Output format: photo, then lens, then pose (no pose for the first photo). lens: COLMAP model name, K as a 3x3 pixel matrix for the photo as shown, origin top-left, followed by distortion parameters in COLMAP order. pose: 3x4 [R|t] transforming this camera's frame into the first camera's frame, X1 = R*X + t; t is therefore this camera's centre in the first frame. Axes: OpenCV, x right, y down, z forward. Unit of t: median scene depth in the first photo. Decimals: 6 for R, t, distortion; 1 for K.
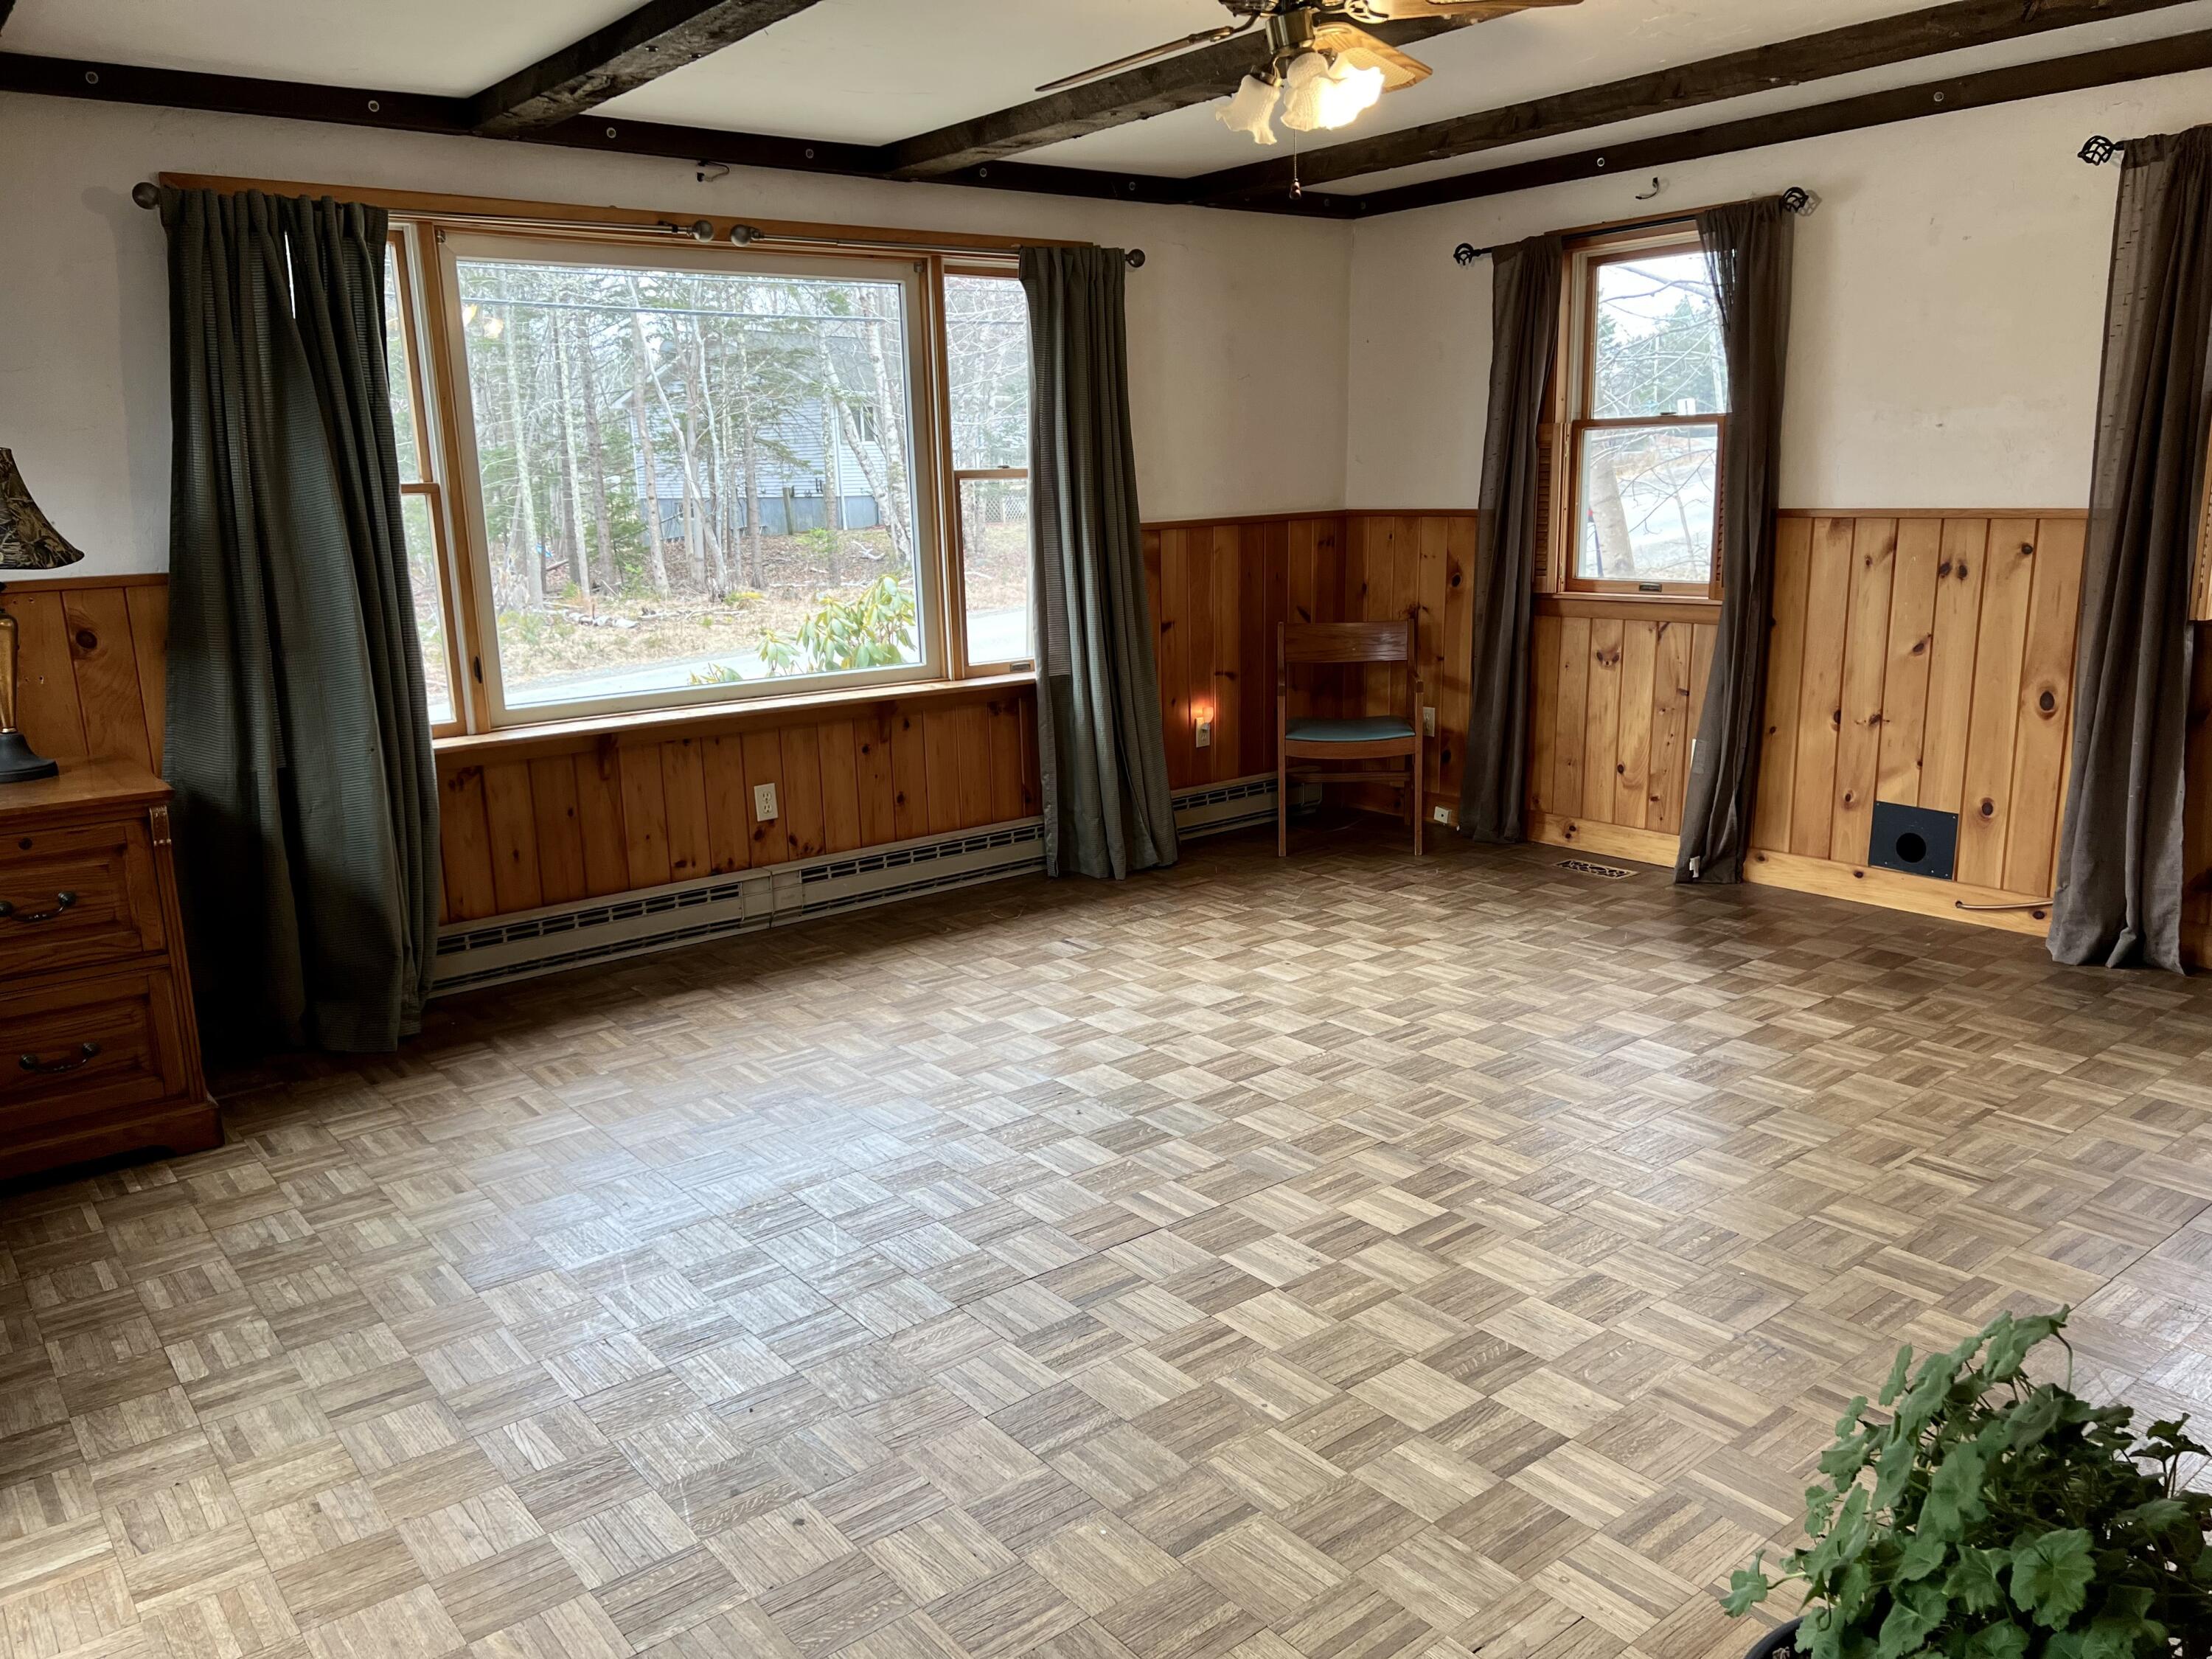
lens RADIAL K [[1718.6, 0, 1106.0], [0, 1718.6, 829.5], [0, 0, 1]] dist [0.186302, -0.403068]
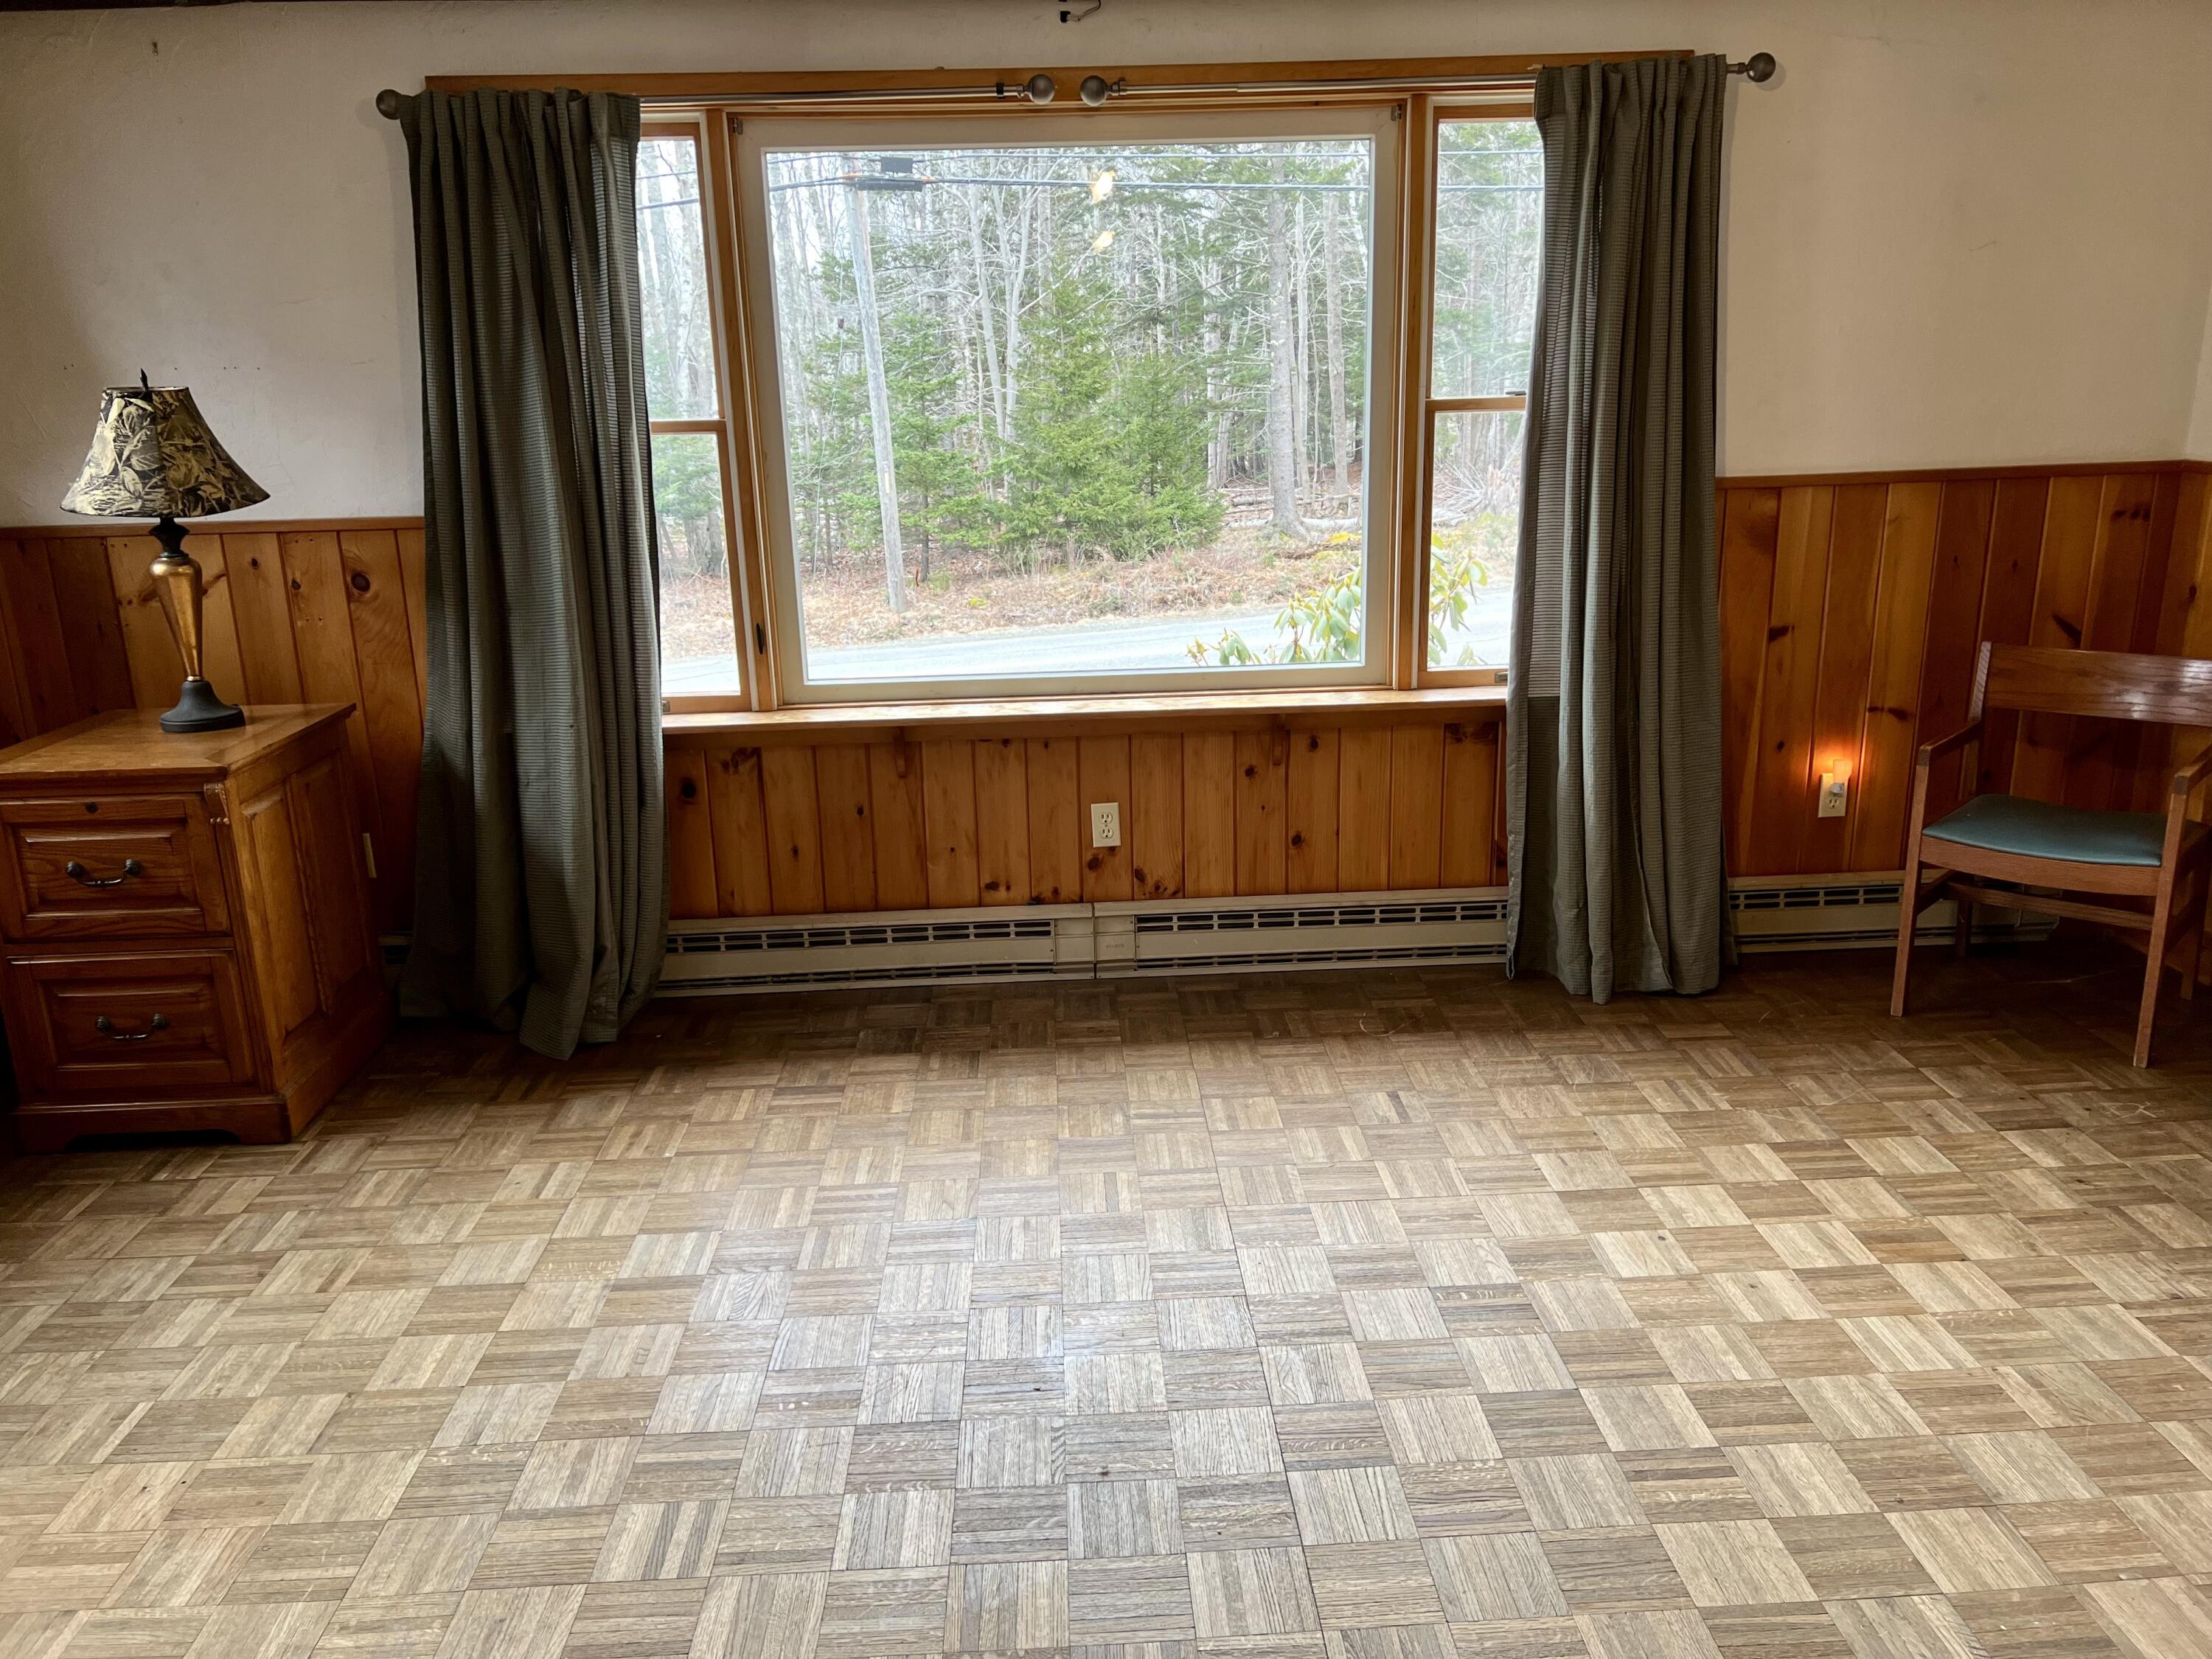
lens RADIAL K [[1674.2, 0, 1106.0], [0, 1674.2, 829.5], [0, 0, 1]] dist [0.082852, -0.119782]
pose [[0.803221, 0.159295, -0.573987, 0.250969], [-0.117497, 0.987018, 0.109498, -0.099737], [0.583978, -0.020509, 0.811510, 0.381483]]
